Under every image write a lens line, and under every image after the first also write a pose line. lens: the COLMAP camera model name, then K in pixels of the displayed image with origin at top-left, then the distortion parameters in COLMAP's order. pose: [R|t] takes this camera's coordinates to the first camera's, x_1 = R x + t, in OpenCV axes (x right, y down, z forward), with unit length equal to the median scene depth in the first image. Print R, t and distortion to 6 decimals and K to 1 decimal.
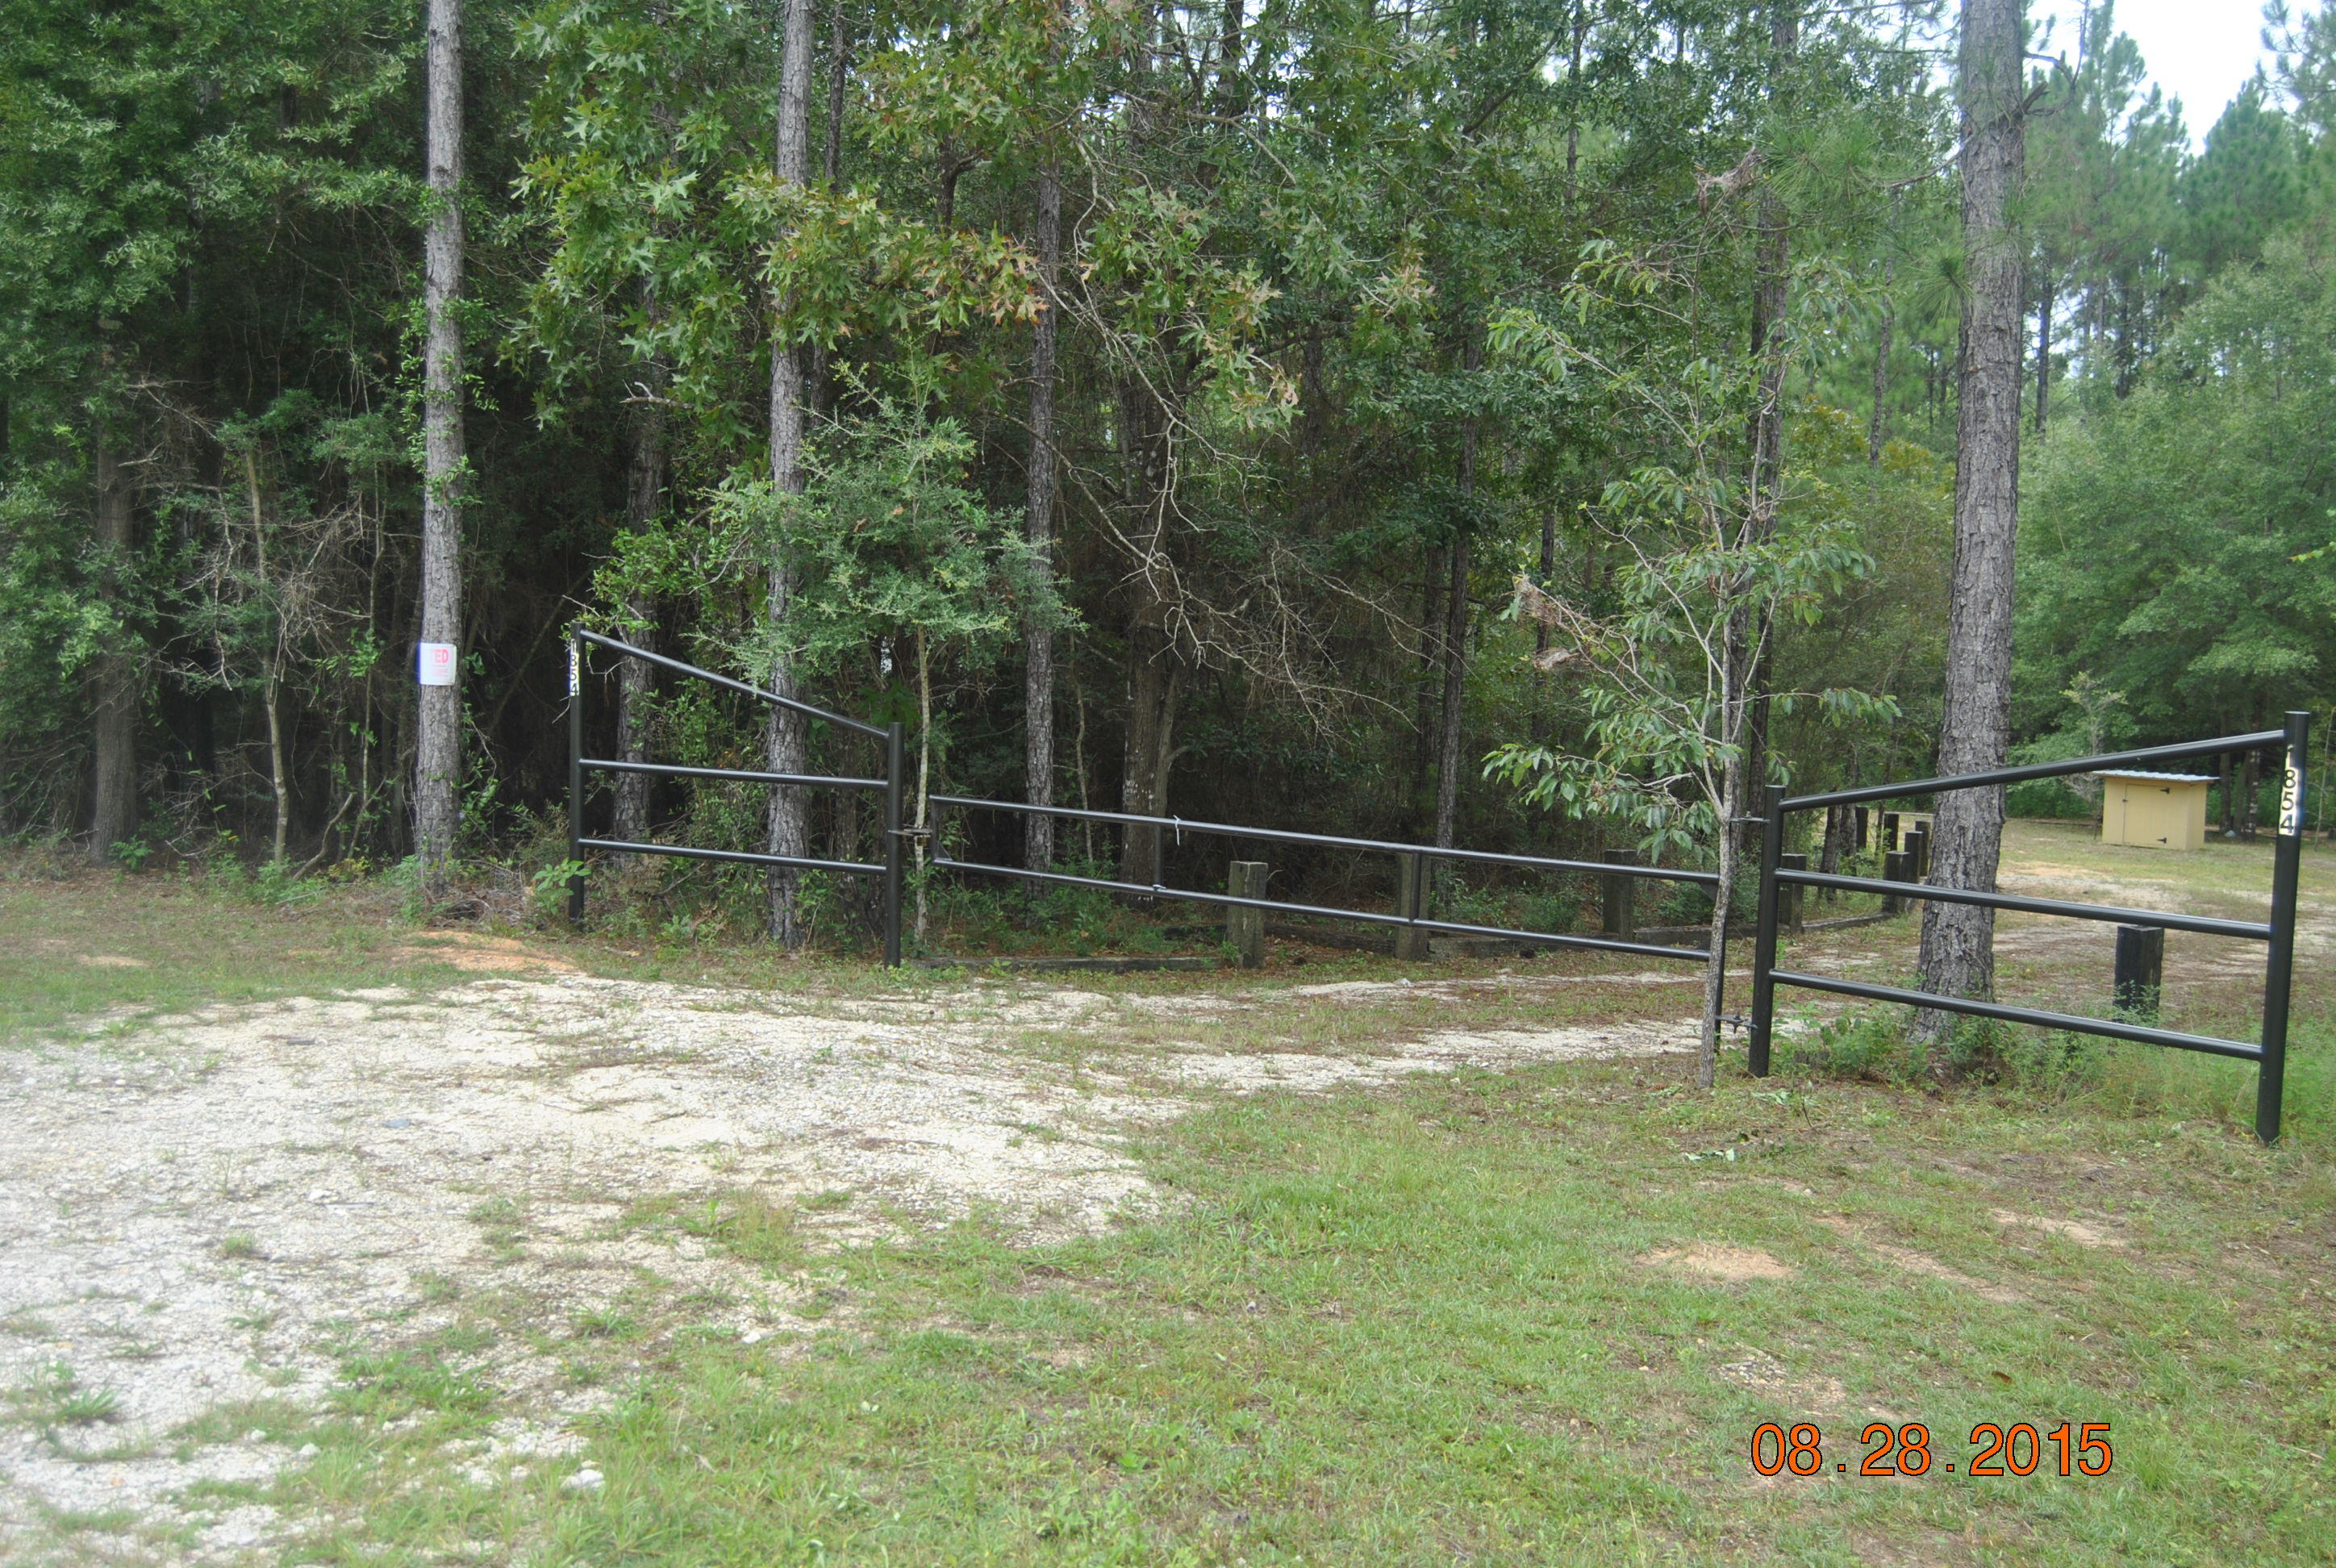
lens RADIAL K [[2511.0, 0, 1165.3], [0, 2511.0, 785.1], [0, 0, 1]] dist [-0.063560, 0.000000]
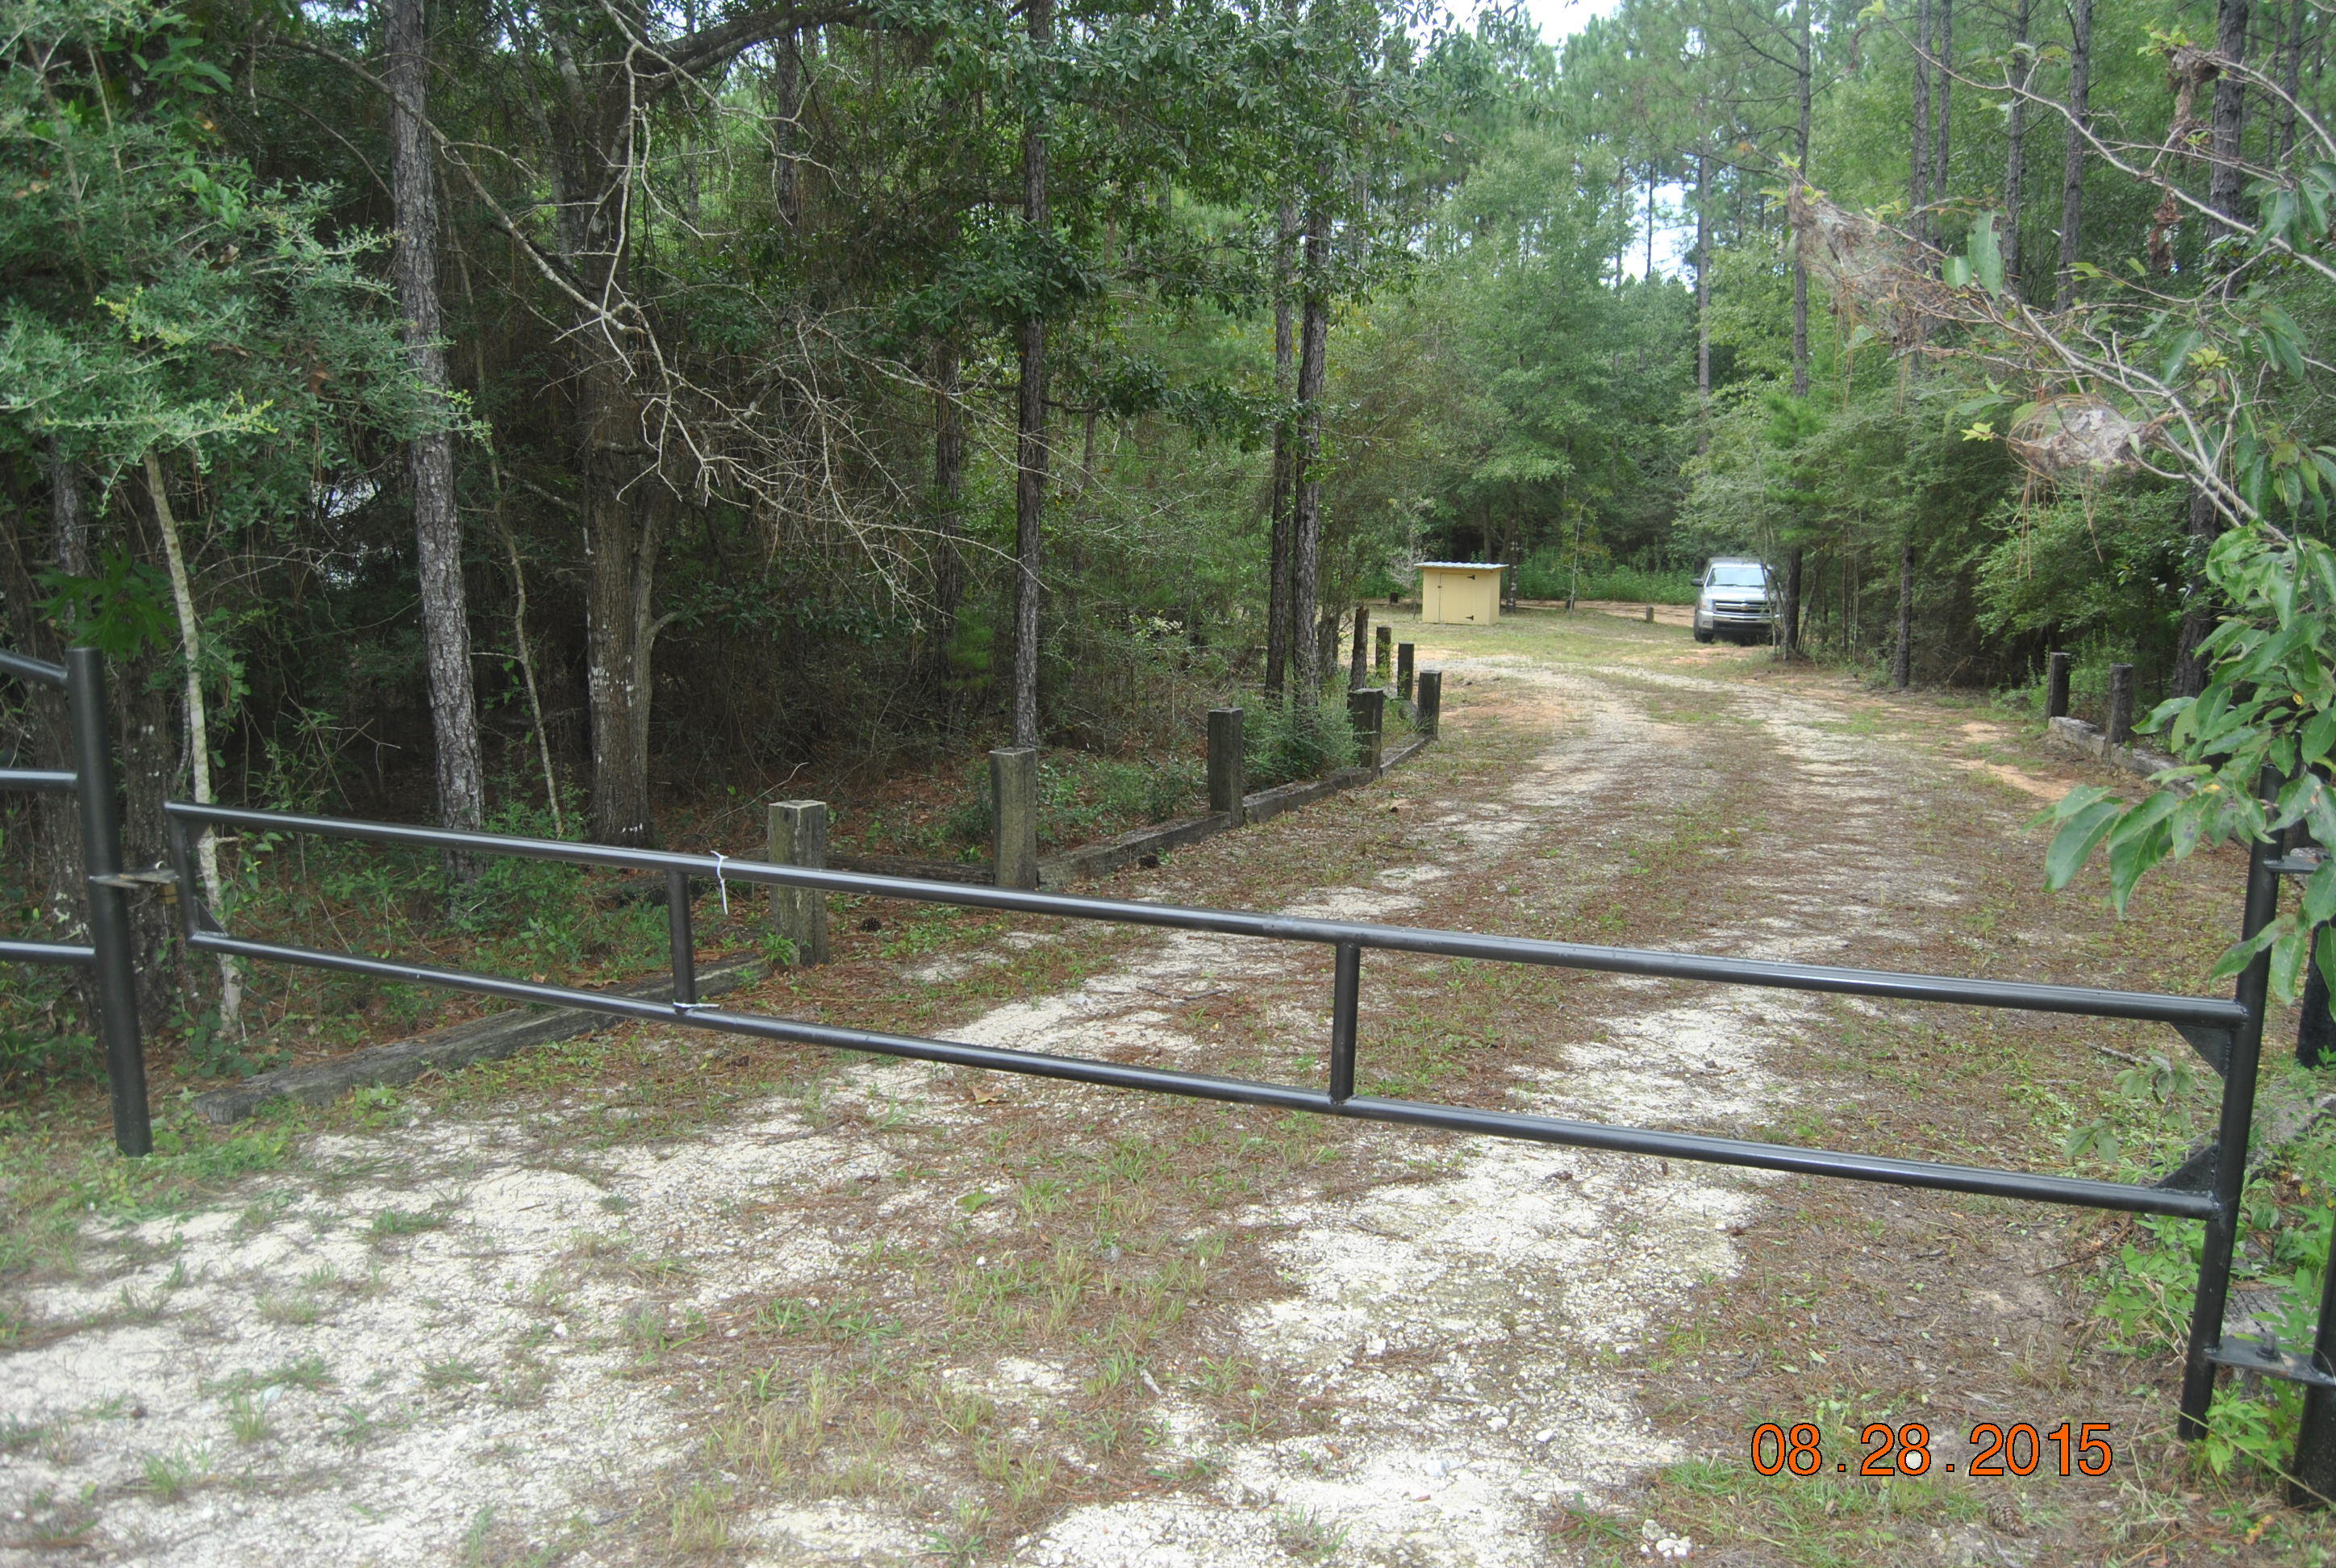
lens RADIAL K [[1900.6, 0, 1183.5], [0, 1900.6, 789.4], [0, 0, 1]] dist [-0.081453, -0.001622]
pose [[0.958161, -0.076586, 0.275795, -0.005511], [0.046825, 0.992499, 0.112931, -0.023132], [-0.282375, -0.095292, 0.954559, 0.500916]]
